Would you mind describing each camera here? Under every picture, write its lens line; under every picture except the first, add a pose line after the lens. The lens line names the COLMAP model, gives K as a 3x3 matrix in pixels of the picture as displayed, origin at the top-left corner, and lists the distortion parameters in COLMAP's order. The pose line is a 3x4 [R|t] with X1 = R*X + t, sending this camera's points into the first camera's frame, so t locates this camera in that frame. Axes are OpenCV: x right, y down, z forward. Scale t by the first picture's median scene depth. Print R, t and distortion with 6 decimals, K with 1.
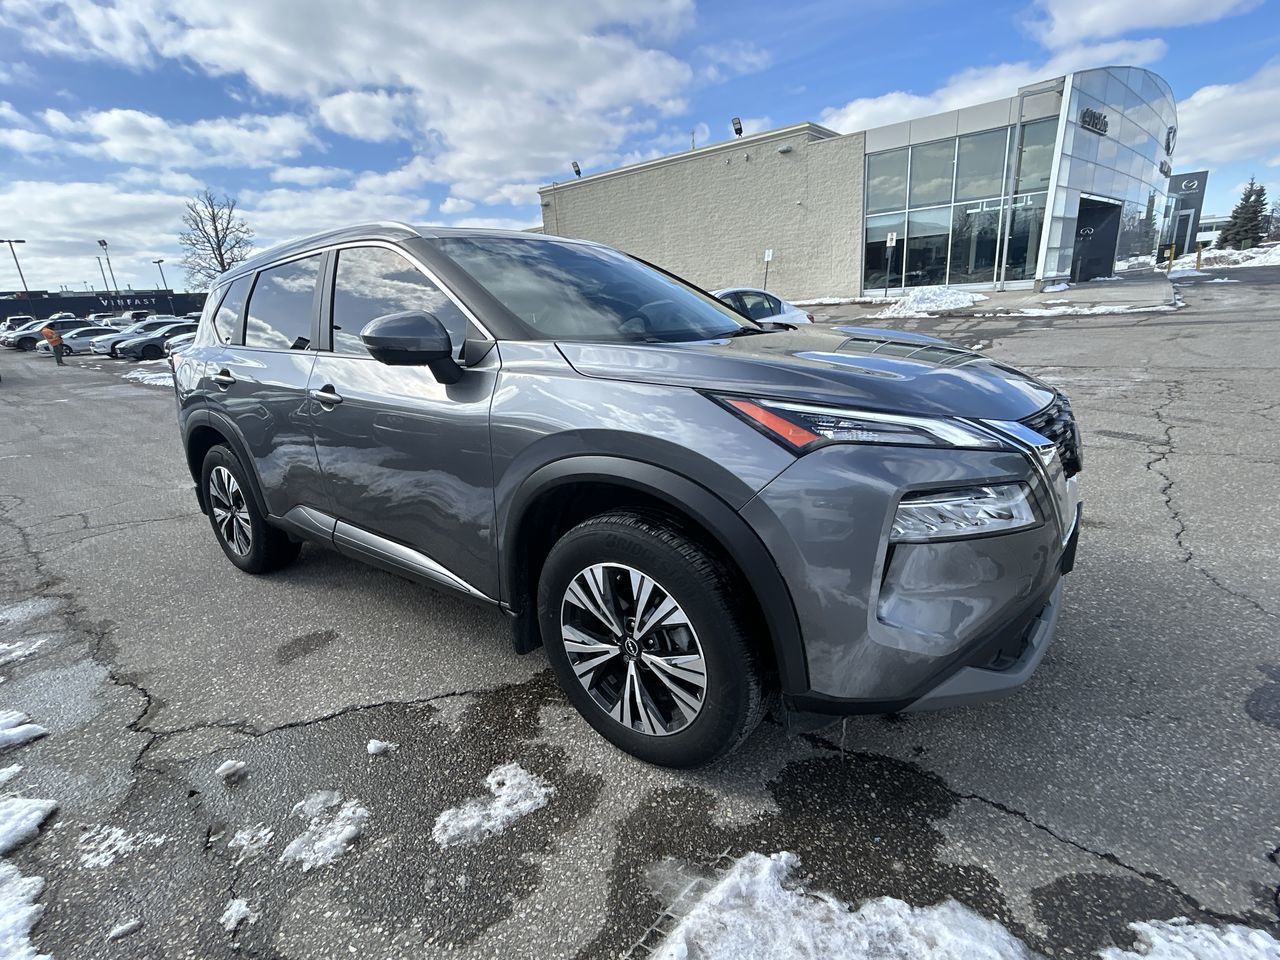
lens RADIAL K [[515.3, 0, 639.9], [0, 515.3, 476.4], [0, 0, 1]] dist [-0.000434, 0.000282]
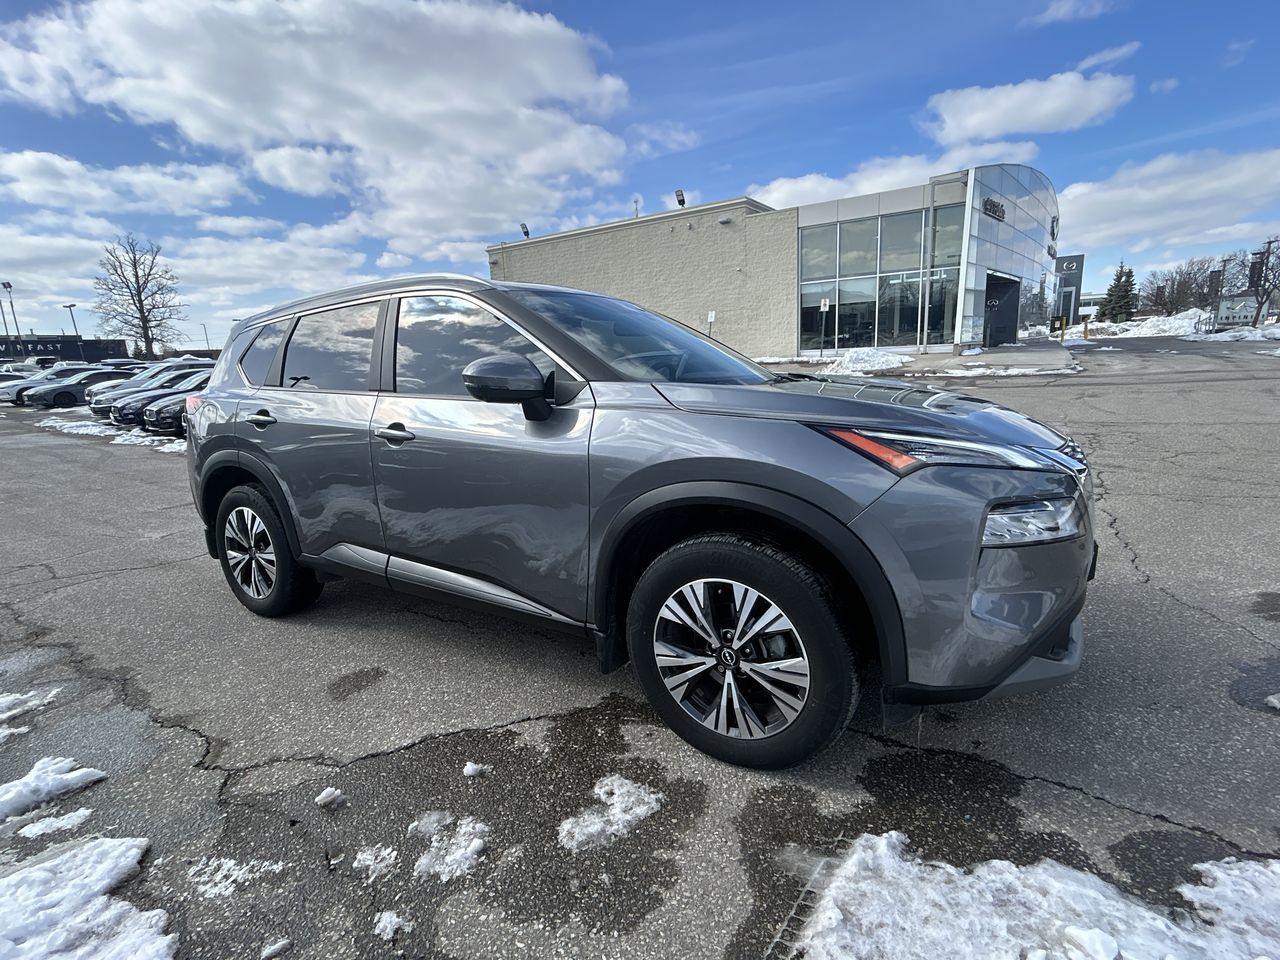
lens RADIAL K [[515.3, 0, 626.7], [0, 515.3, 491.2], [0, 0, 1]] dist [-0.000434, 0.000282]
pose [[0.996202, -0.003479, 0.087000, -0.301354], [0.009903, 0.997244, -0.073525, 0.054520], [-0.086504, 0.074107, 0.993491, -0.087900]]
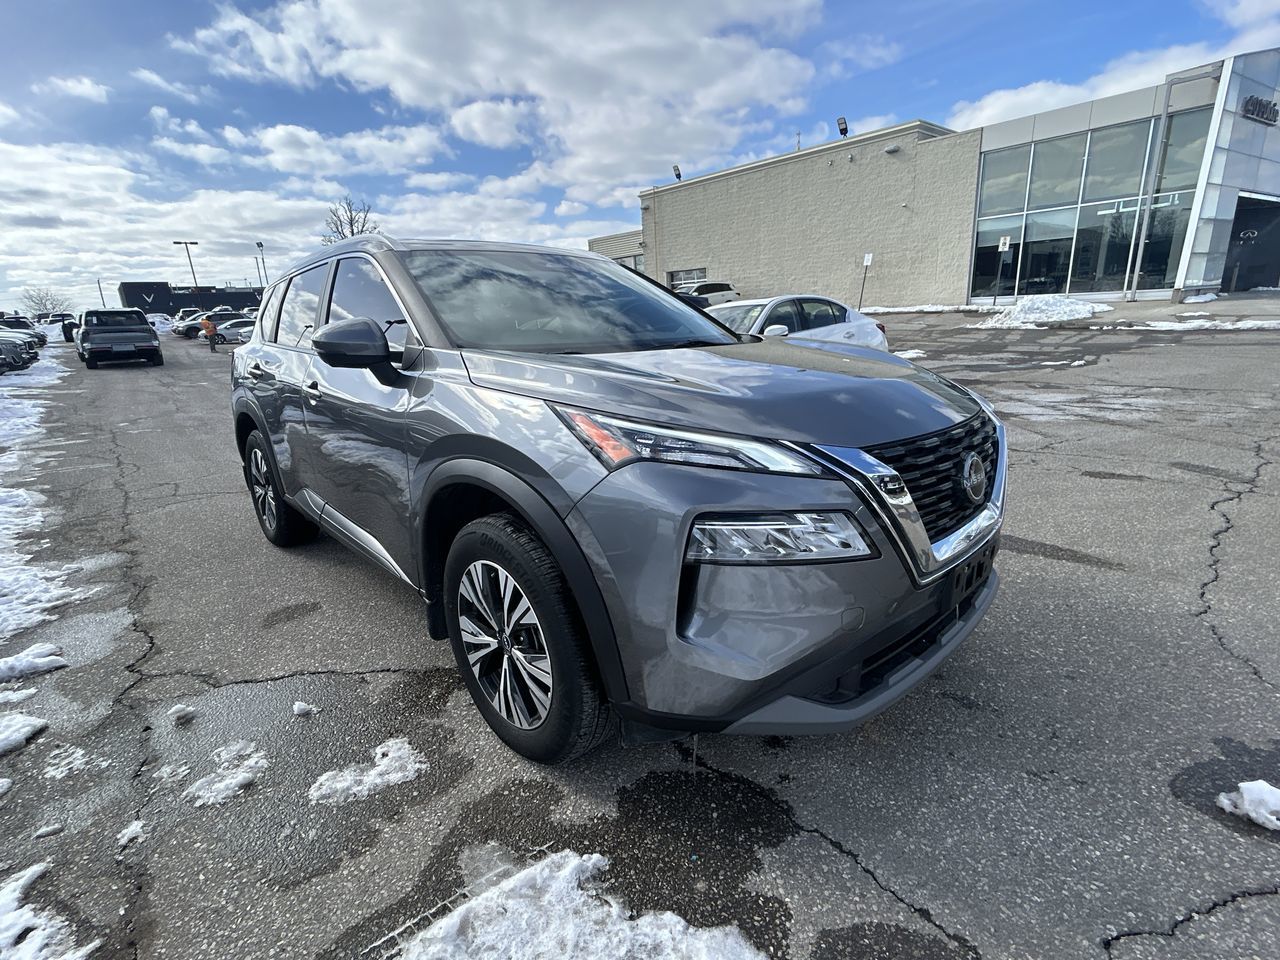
lens RADIAL K [[515.3, 0, 662.6], [0, 515.3, 480.6], [0, 0, 1]] dist [-0.000434, 0.000282]
pose [[0.989512, 0.062554, -0.130204, 0.385336], [-0.062207, 0.998041, 0.006731, -0.023435], [0.130370, 0.001440, 0.991464, -0.002647]]
